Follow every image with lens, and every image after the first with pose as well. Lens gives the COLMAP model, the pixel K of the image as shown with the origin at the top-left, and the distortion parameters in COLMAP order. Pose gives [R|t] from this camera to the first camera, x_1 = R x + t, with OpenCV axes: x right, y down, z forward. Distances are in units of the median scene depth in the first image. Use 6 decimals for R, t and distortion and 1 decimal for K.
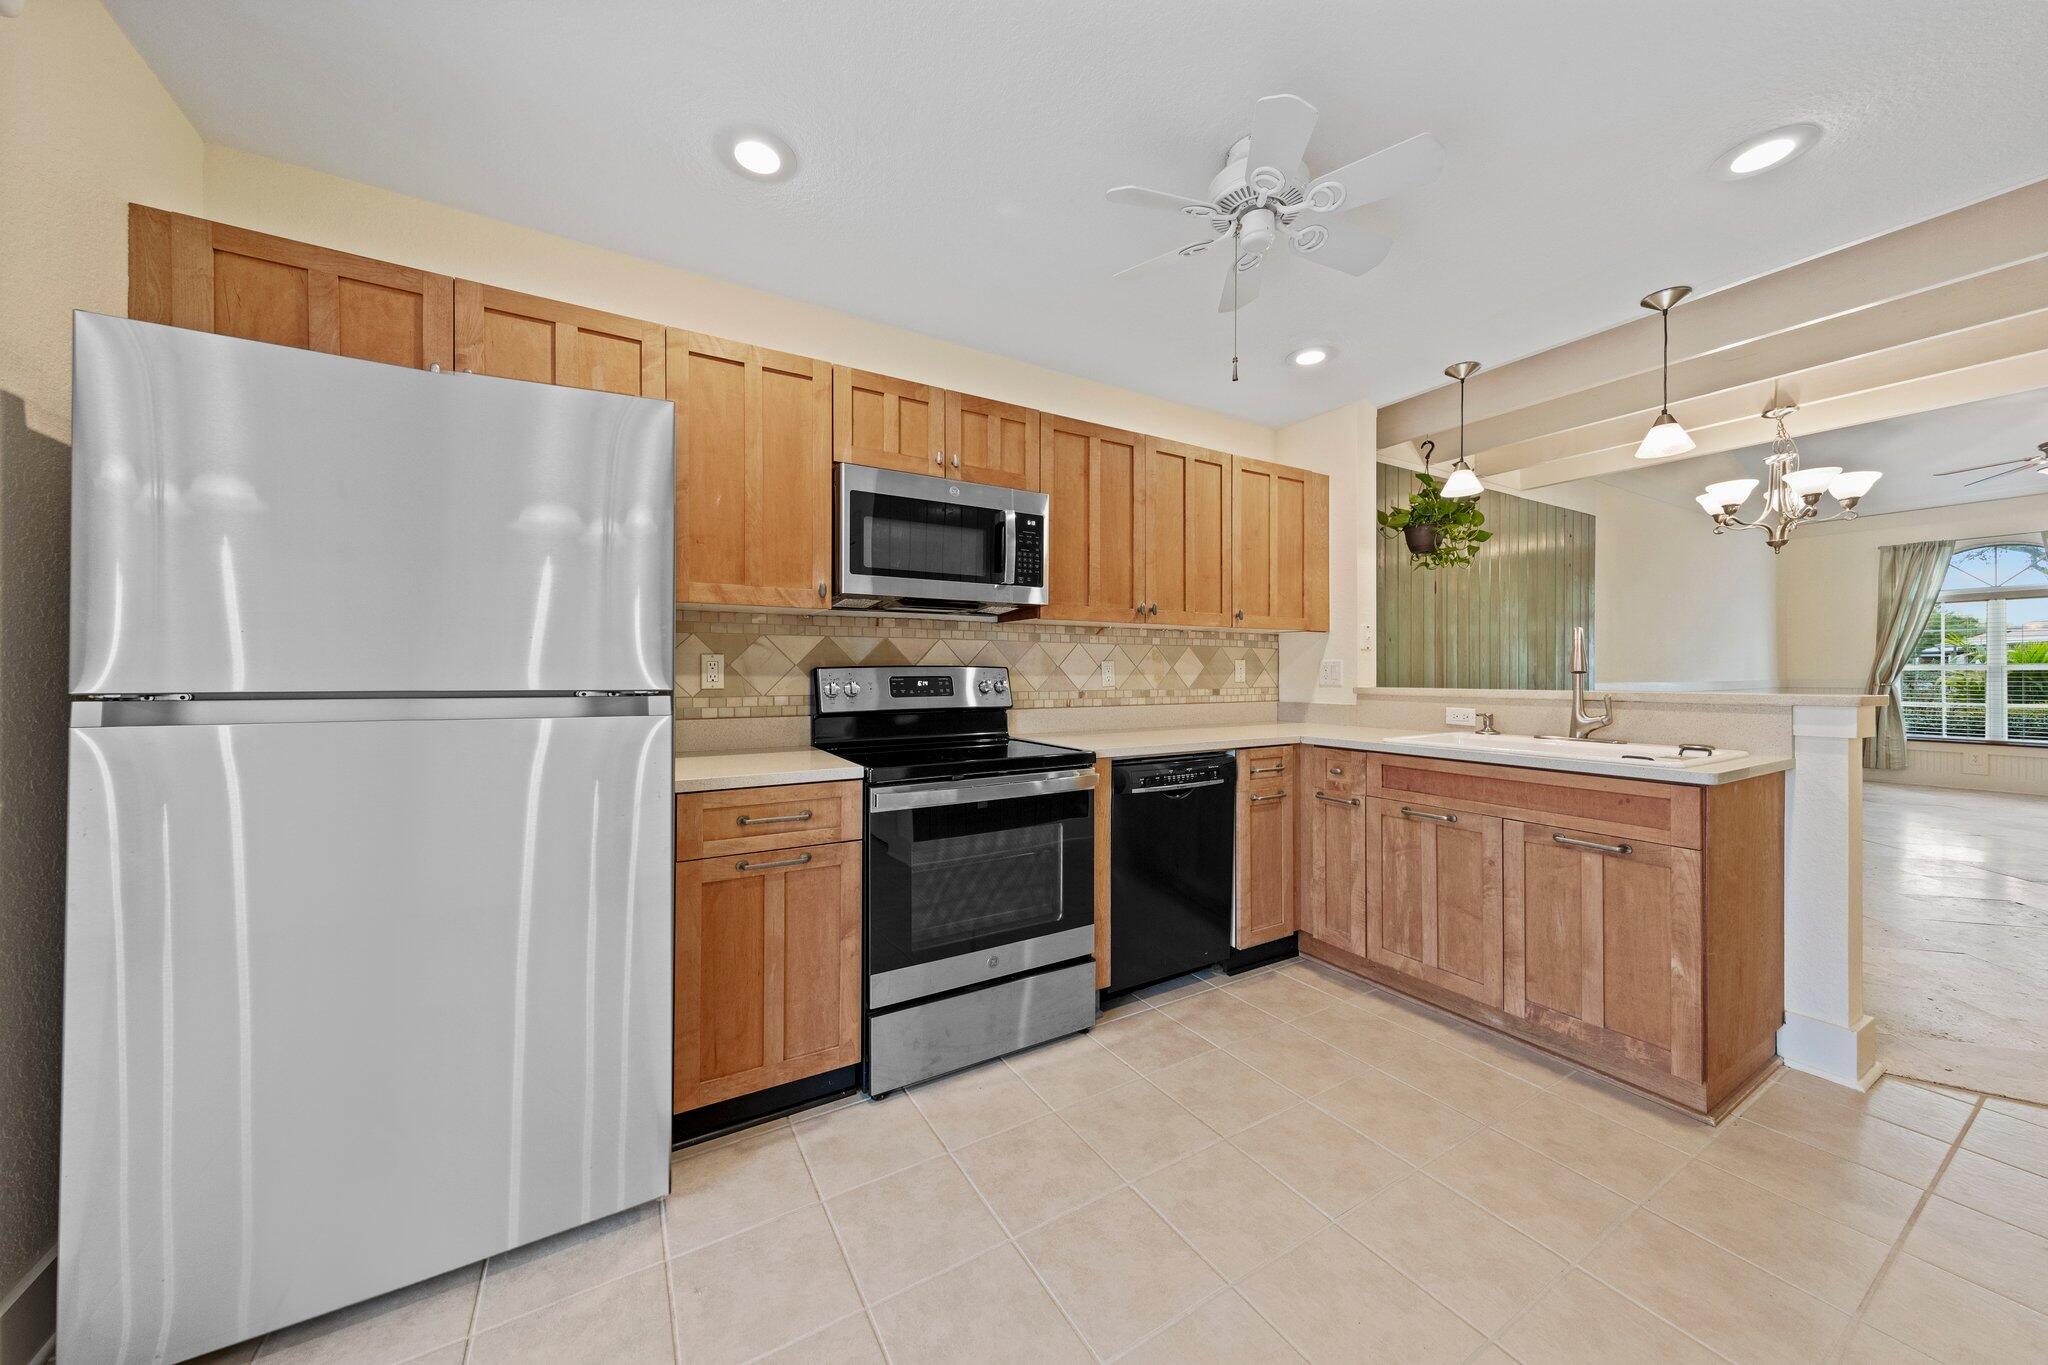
lens RADIAL K [[701.1, 0, 1022.4], [0, 701.1, 674.4], [0, 0, 1]] dist [0.007666, -0.000189]
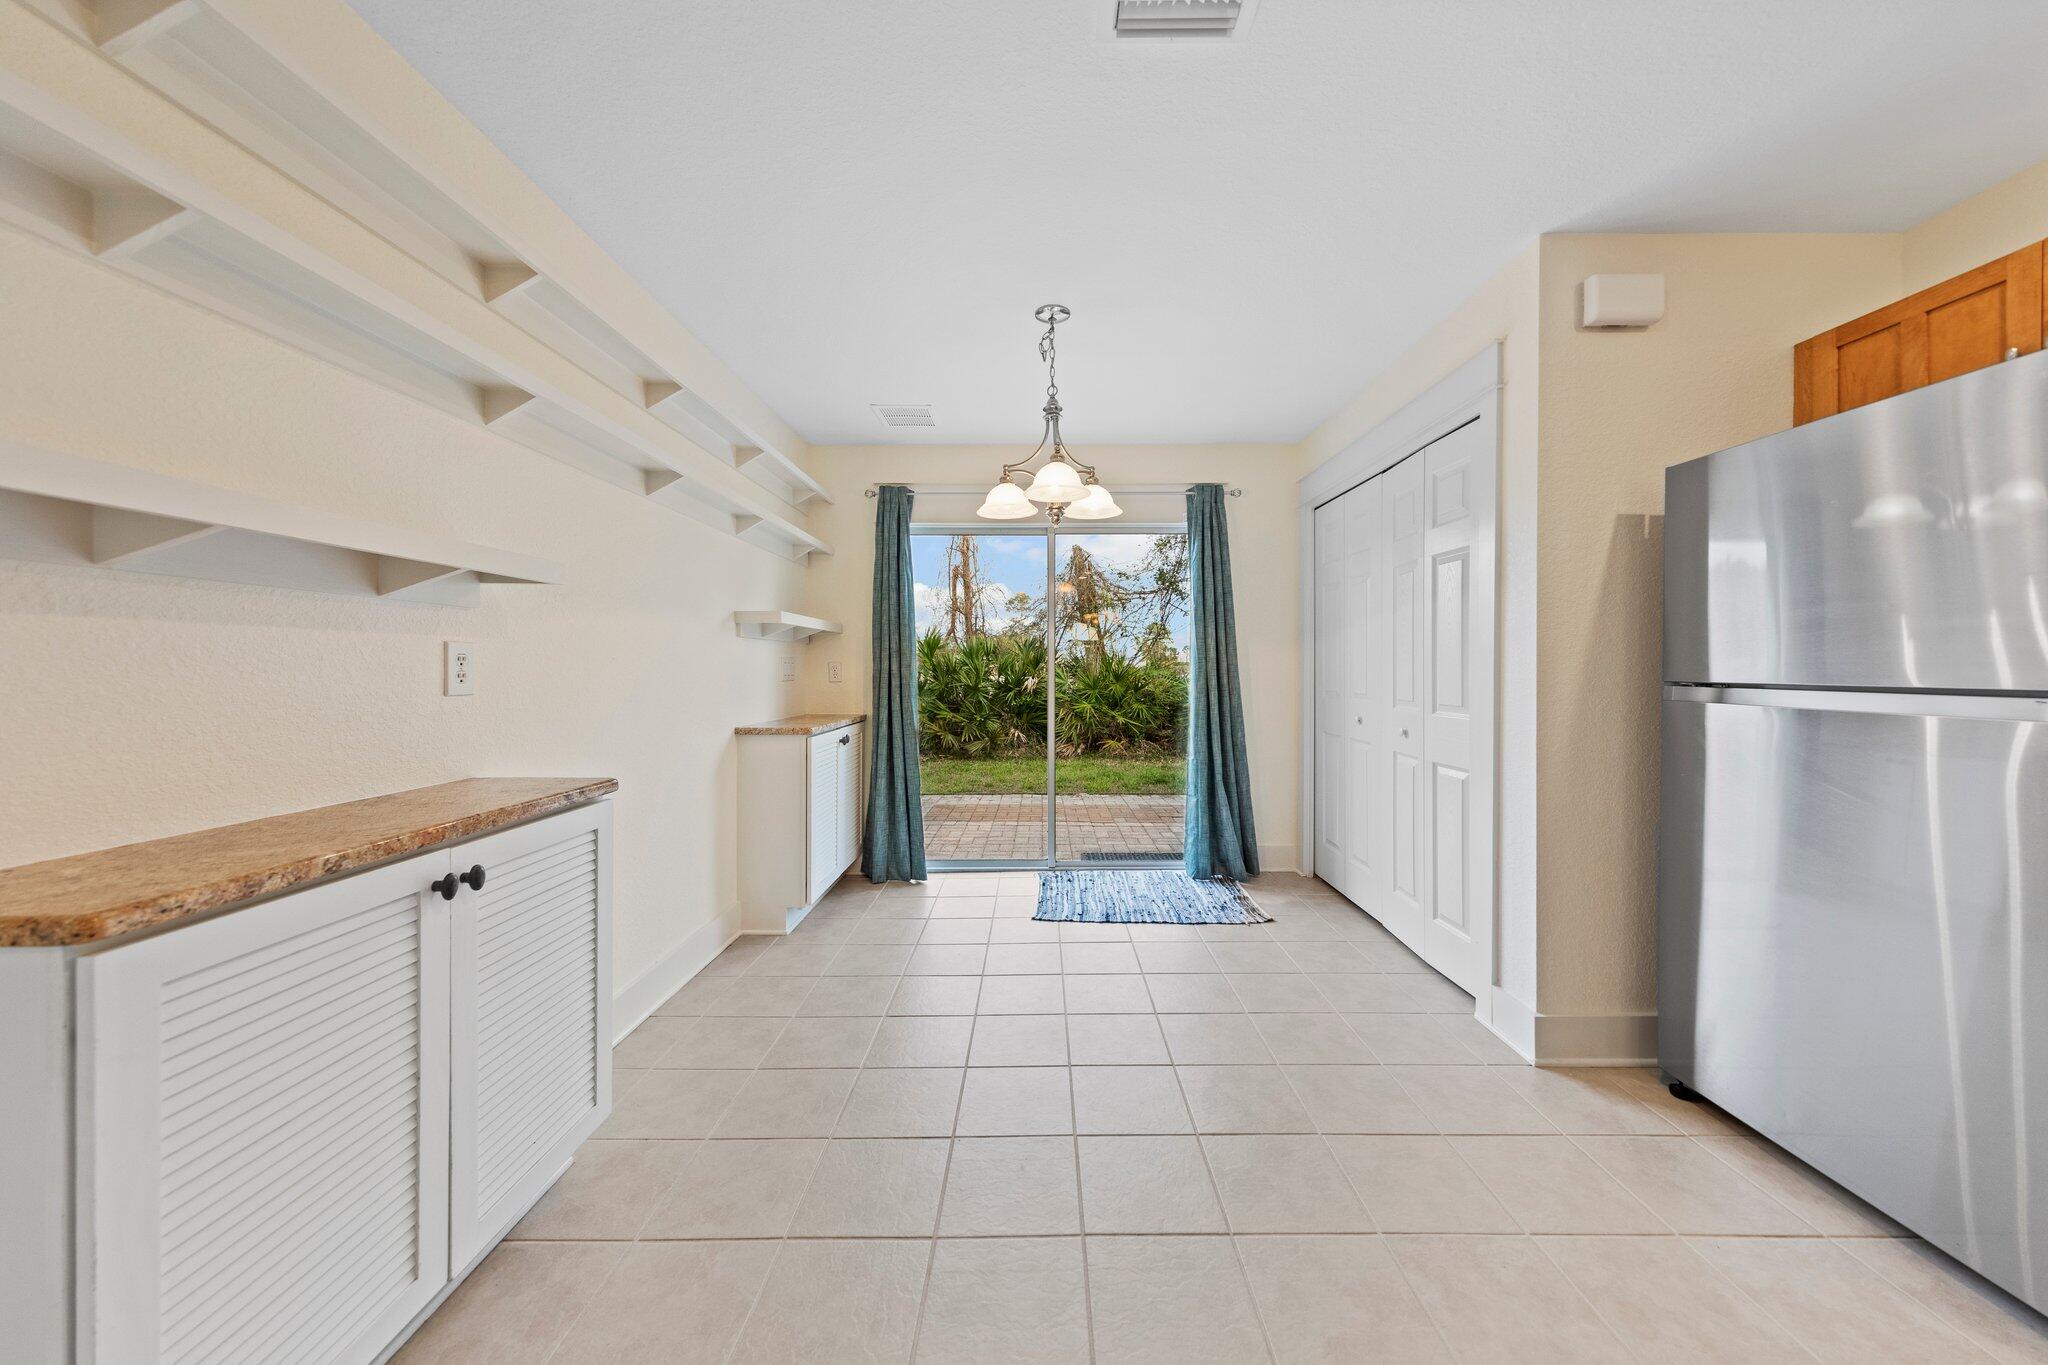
lens RADIAL K [[701.1, 0, 1025.9], [0, 701.1, 668.3], [0, 0, 1]] dist [0.007666, -0.000189]
pose [[-0.511557, -0.000006, -0.859249, 0.604107], [-0.001248, 0.999999, 0.000736, -0.003541], [0.859248, 0.001449, -0.511557, 0.306068]]
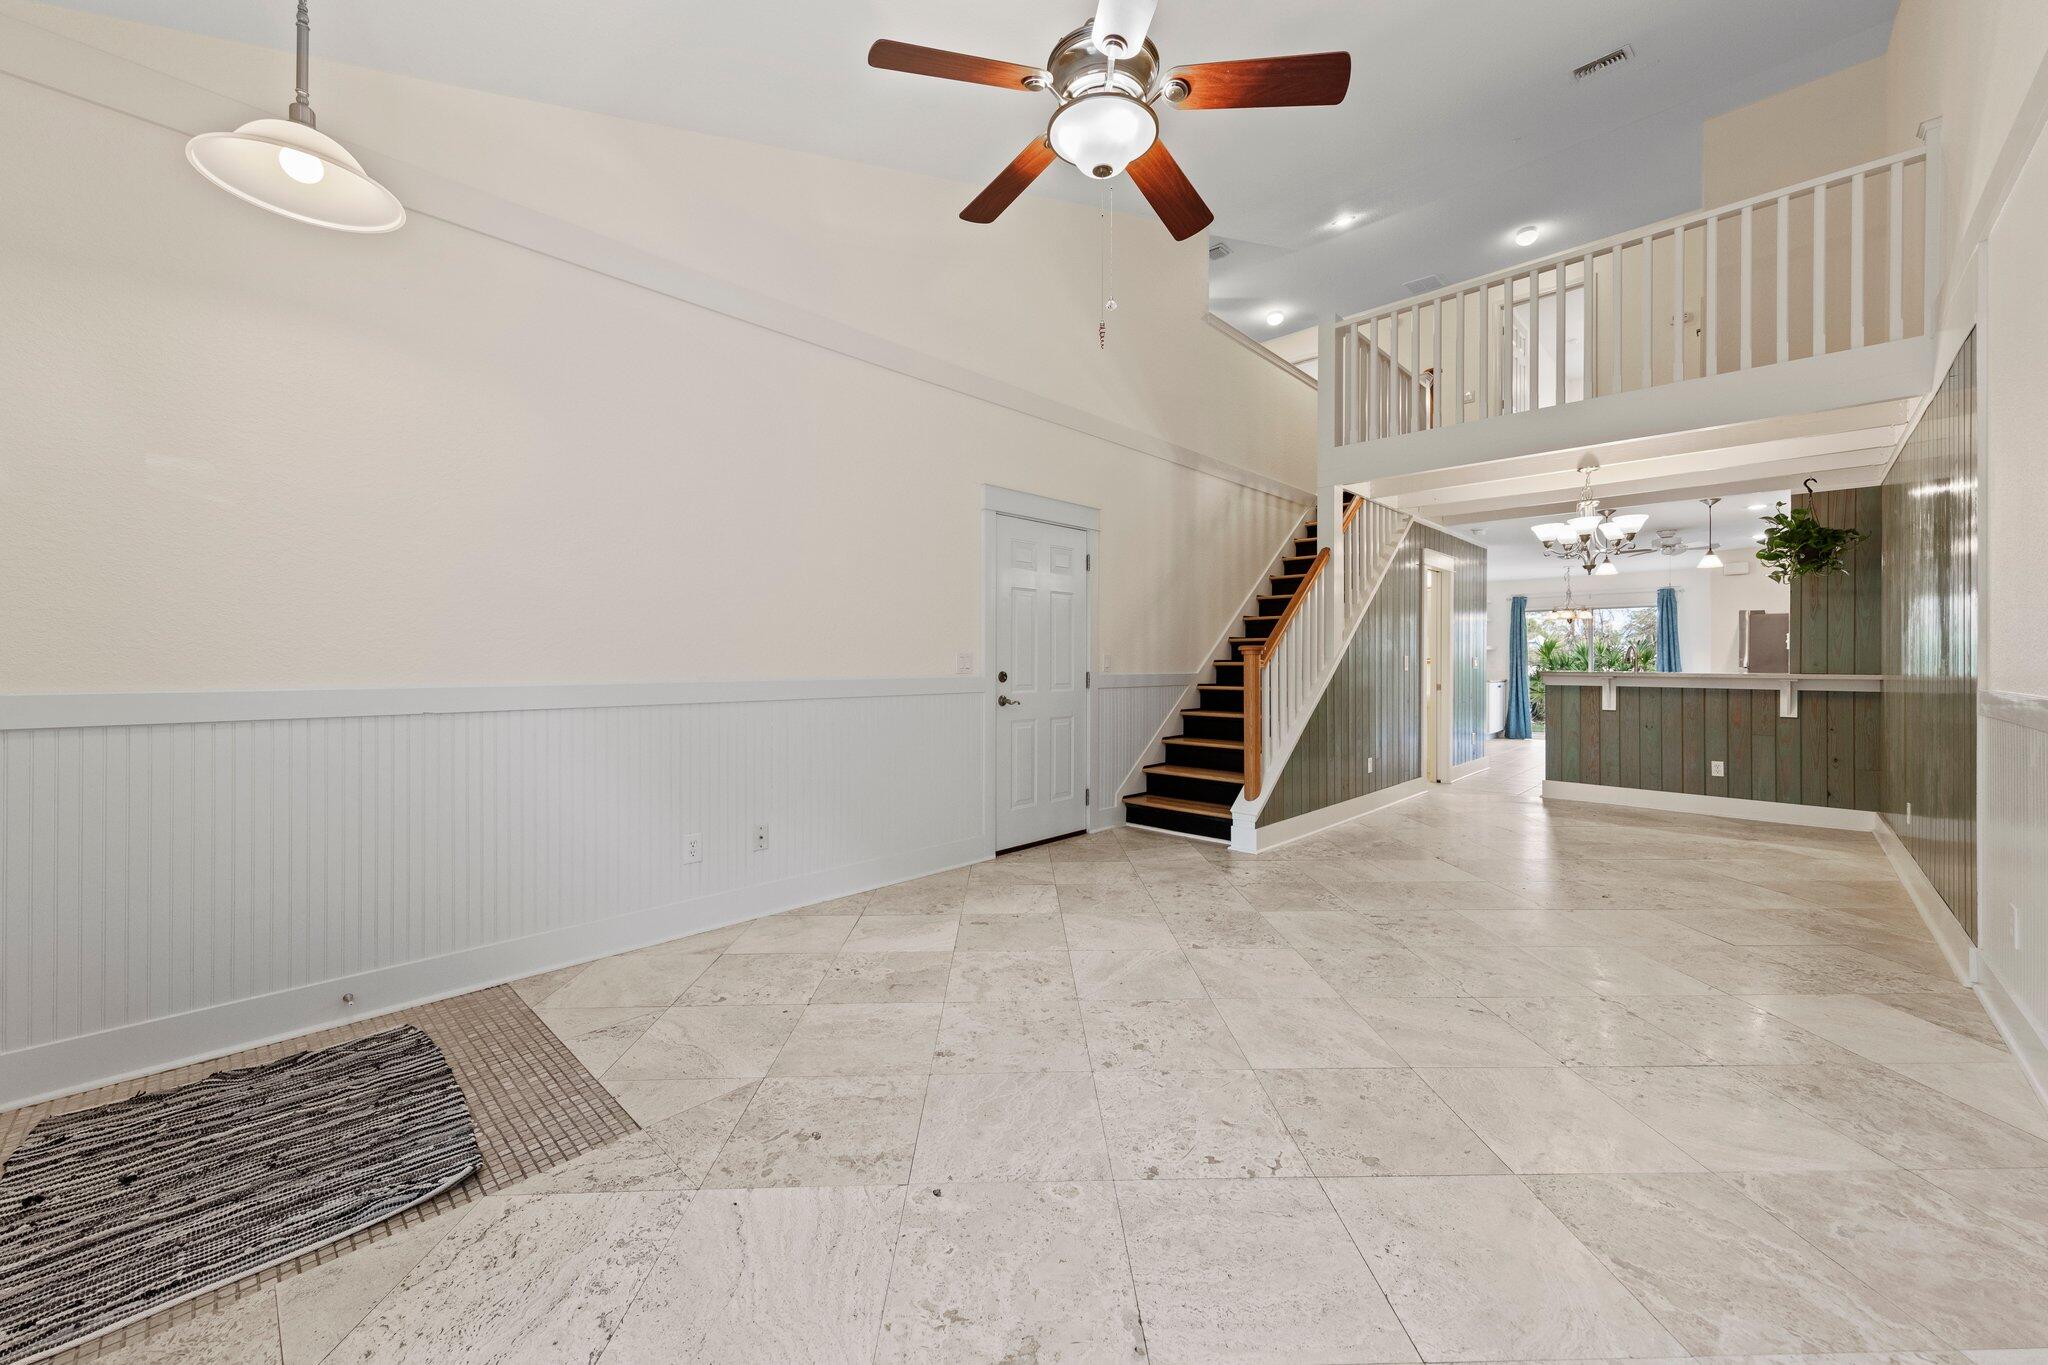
lens RADIAL K [[761.3, 0, 1021.0], [0, 761.3, 674.4], [0, 0, 1]] dist [-0.001751, -0.000083]
pose [[-0.965034, 0.007075, -0.262030, 1.980328], [0.002714, 0.999852, 0.017001, -0.009384], [0.262111, 0.015696, -0.964910, 1.530987]]
